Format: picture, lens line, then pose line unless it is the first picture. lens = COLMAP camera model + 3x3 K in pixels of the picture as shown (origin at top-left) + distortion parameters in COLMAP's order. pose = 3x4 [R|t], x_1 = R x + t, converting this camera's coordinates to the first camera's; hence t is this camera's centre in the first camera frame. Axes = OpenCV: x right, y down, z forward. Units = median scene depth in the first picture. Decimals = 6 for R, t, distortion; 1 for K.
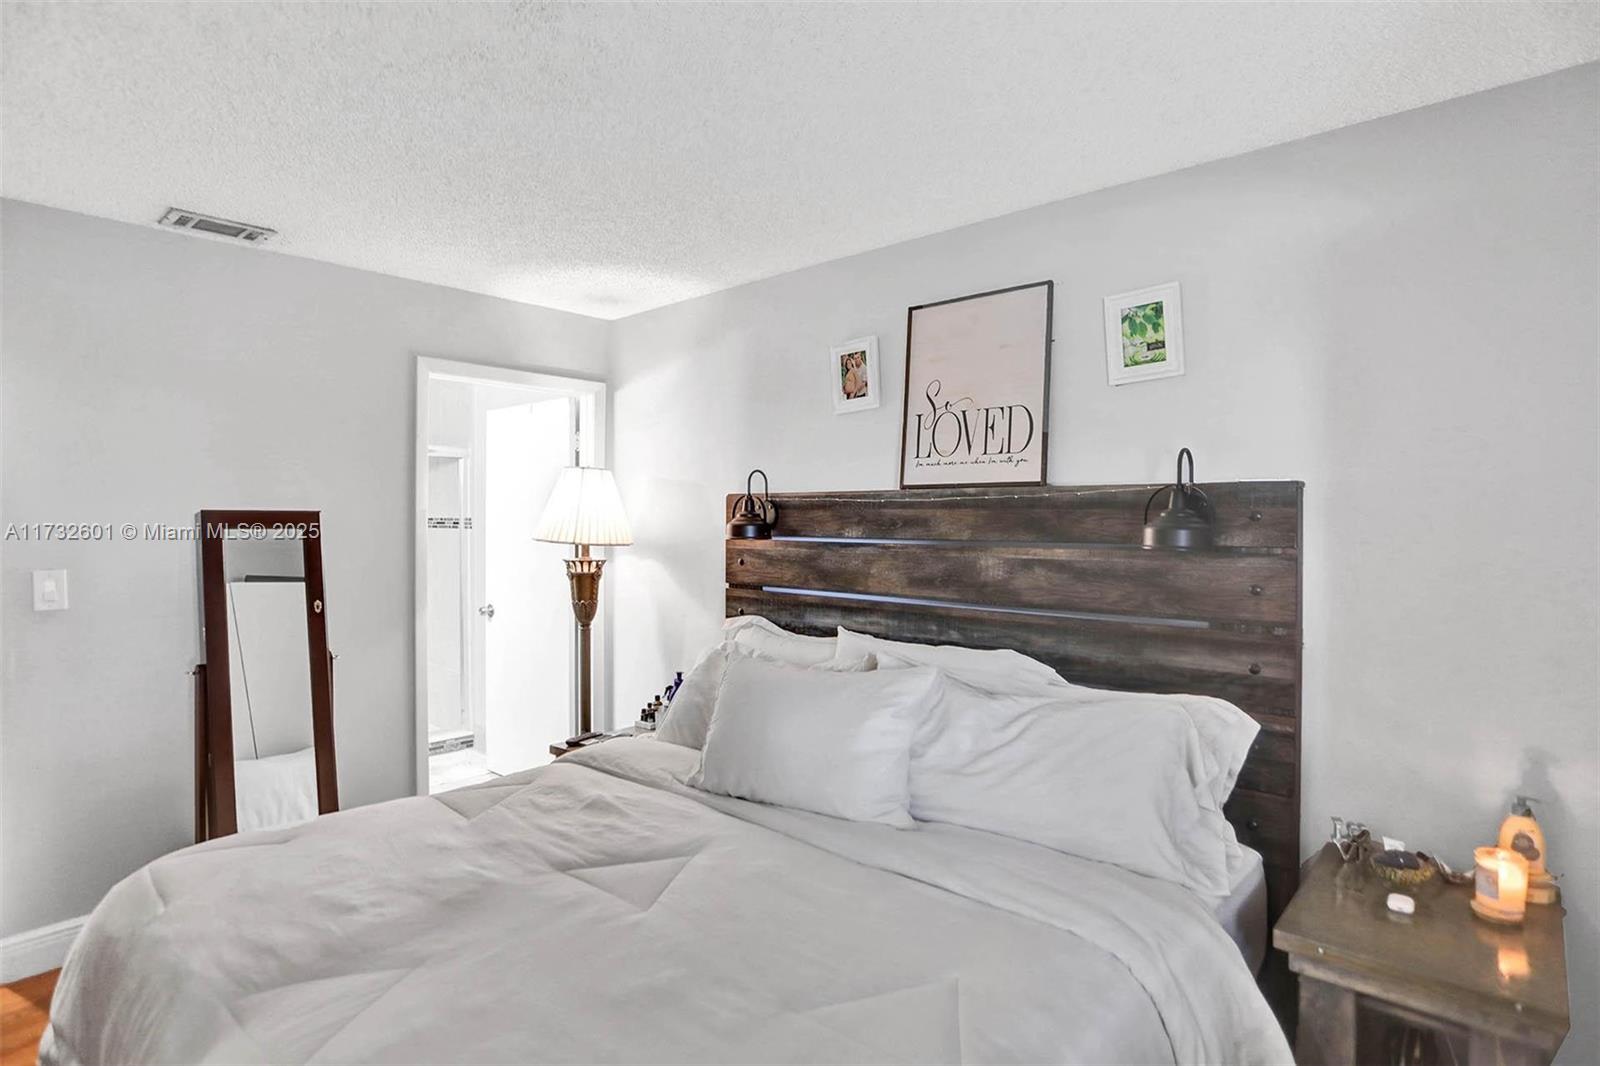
lens RADIAL K [[796.0, 0, 800.0], [0, 796.0, 533.0], [0, 0, 1]] dist [-0.079178, 0.036848]
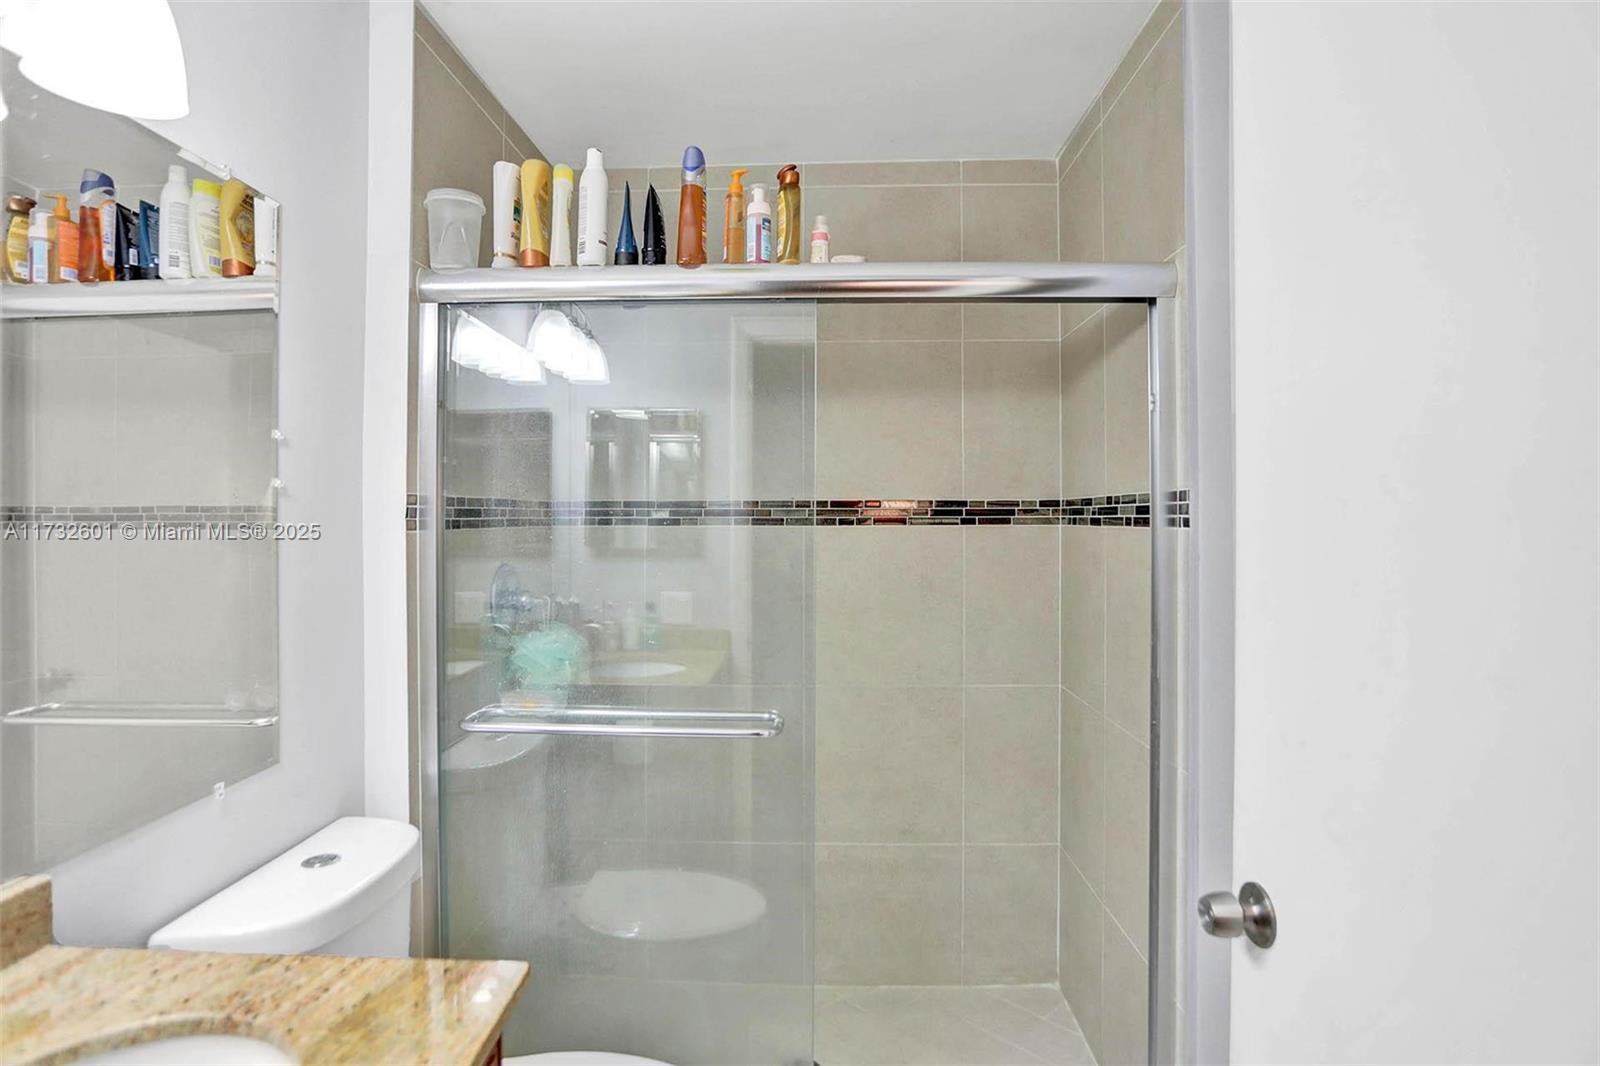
lens RADIAL K [[796.0, 0, 800.0], [0, 796.0, 533.0], [0, 0, 1]] dist [-0.079178, 0.036848]
pose [[0.626713, 0.006592, -0.779222, -0.309592], [-0.007840, 0.999967, 0.002154, -0.003674], [0.779210, 0.004759, 0.626744, 0.771817]]
